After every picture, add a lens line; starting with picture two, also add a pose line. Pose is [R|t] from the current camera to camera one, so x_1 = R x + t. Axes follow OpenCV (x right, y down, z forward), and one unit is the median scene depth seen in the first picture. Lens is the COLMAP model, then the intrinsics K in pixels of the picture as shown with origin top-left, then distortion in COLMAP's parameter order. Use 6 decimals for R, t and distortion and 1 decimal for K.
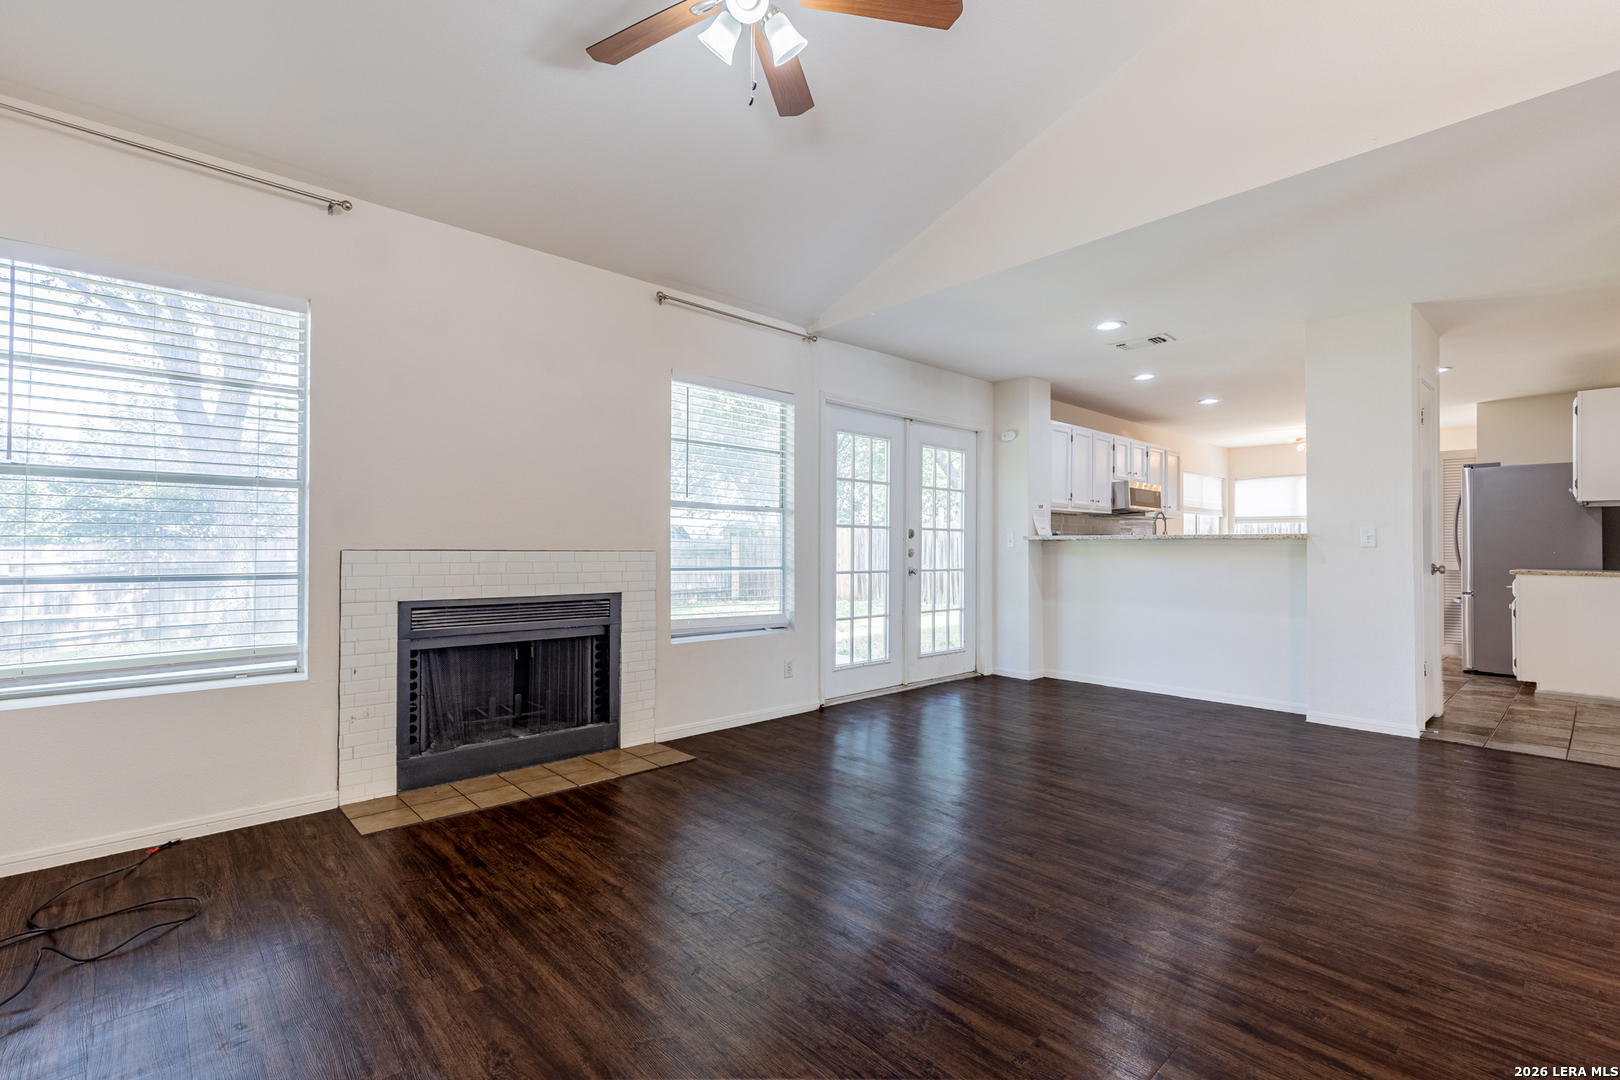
lens RADIAL K [[729.2, 0, 813.5], [0, 729.2, 534.4], [0, 0, 1]] dist [0.009316, -0.000278]
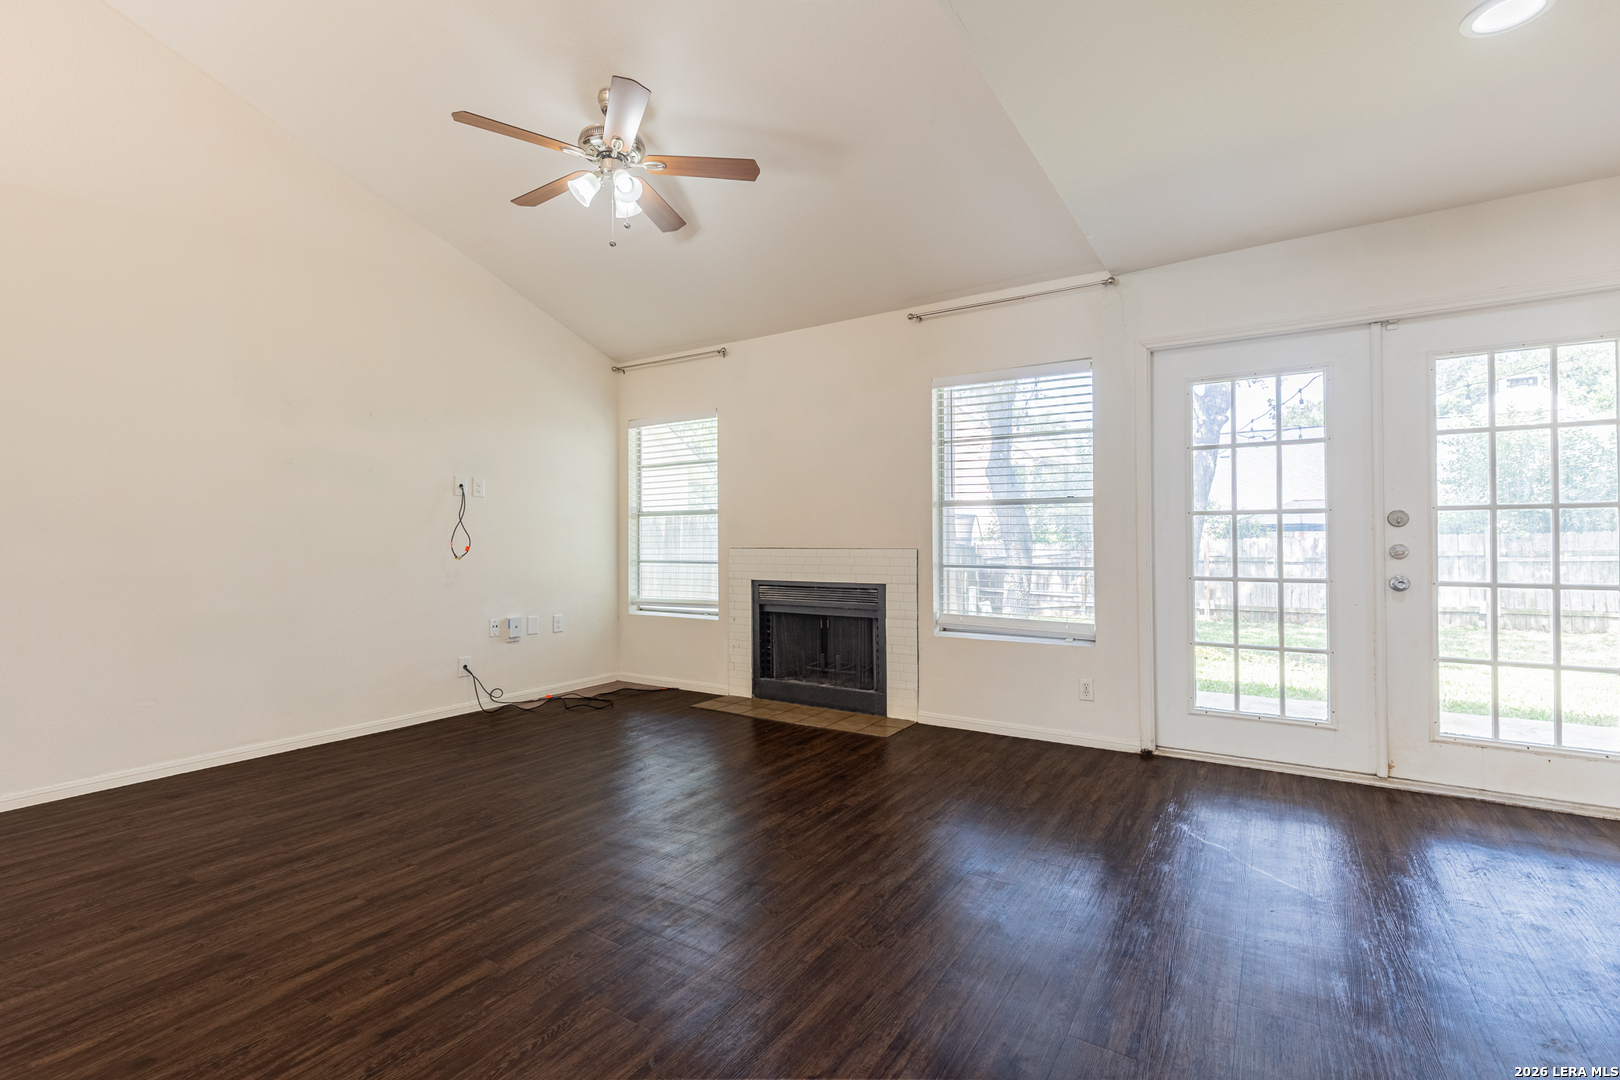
lens RADIAL K [[729.2, 0, 821.8], [0, 729.2, 534.5], [0, 0, 1]] dist [0.009316, -0.000278]
pose [[0.248122, -0.017493, -0.968571, 0.957727], [0.022976, 0.999662, -0.012169, 0.013602], [0.968456, -0.019235, 0.248440, 0.688101]]
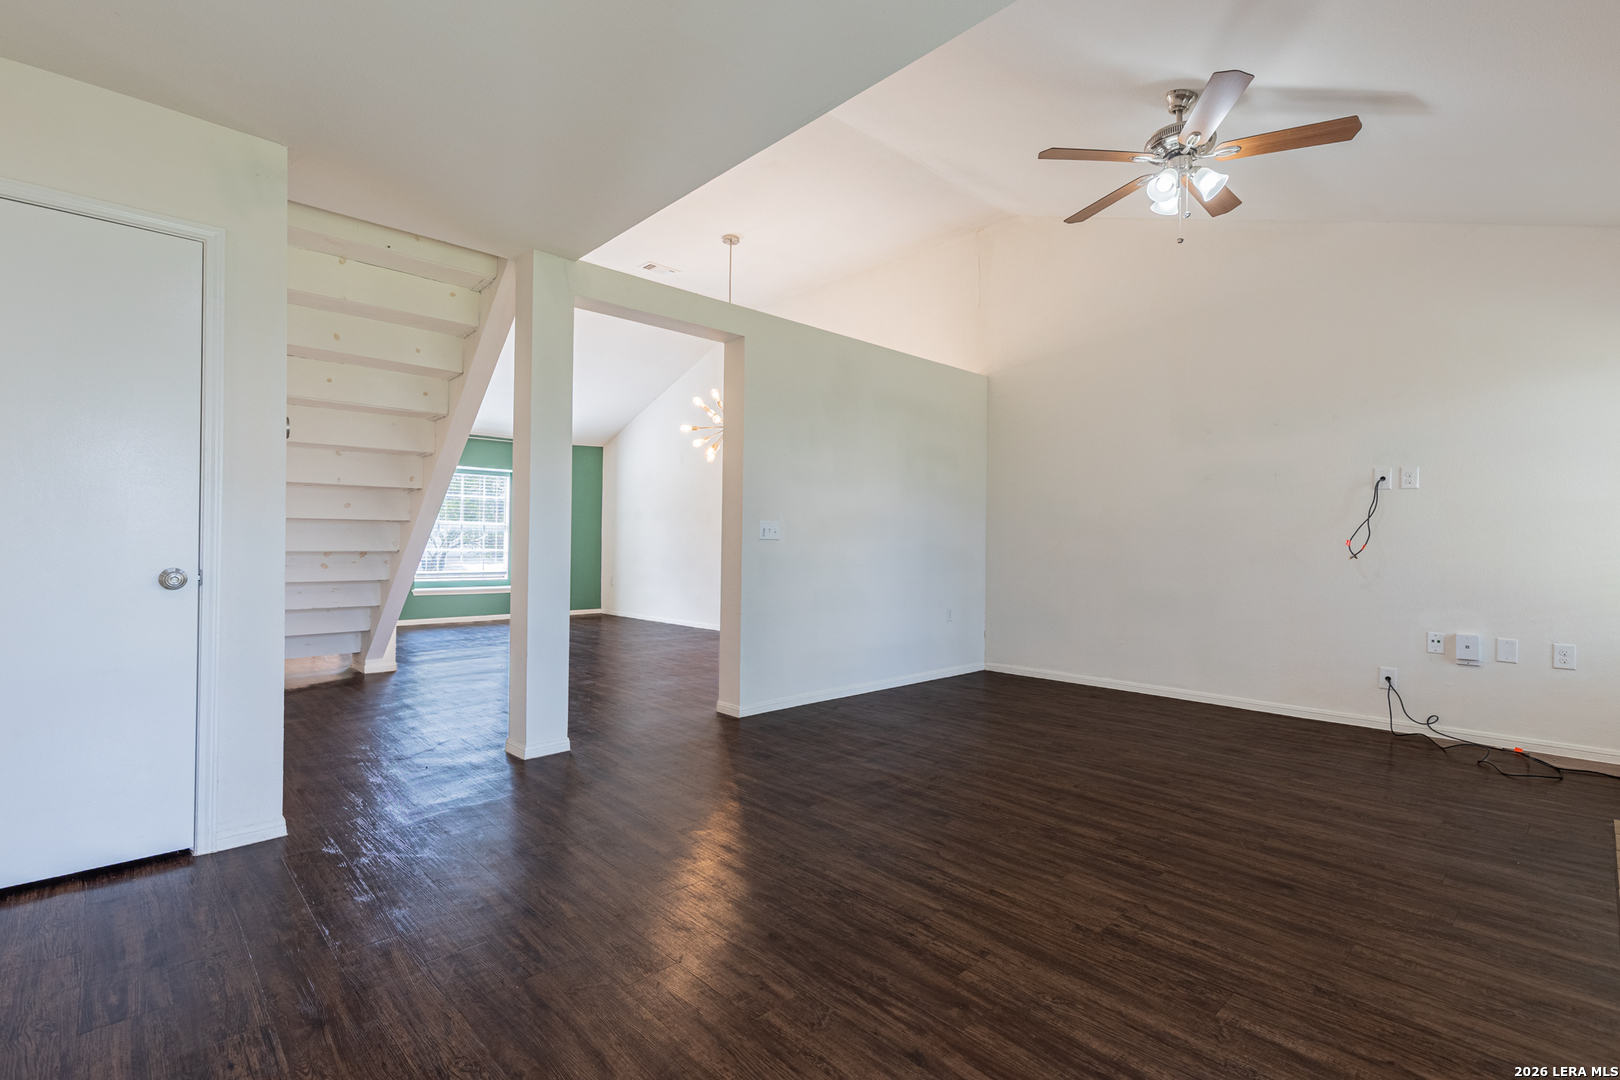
lens RADIAL K [[729.2, 0, 804.6], [0, 729.2, 537.2], [0, 0, 1]] dist [0.009316, -0.000278]
pose [[-0.999958, -0.009102, 0.001048, 0.440416], [-0.009127, 0.999607, -0.026512, 0.032280], [-0.000807, -0.026520, -0.999648, 1.638865]]
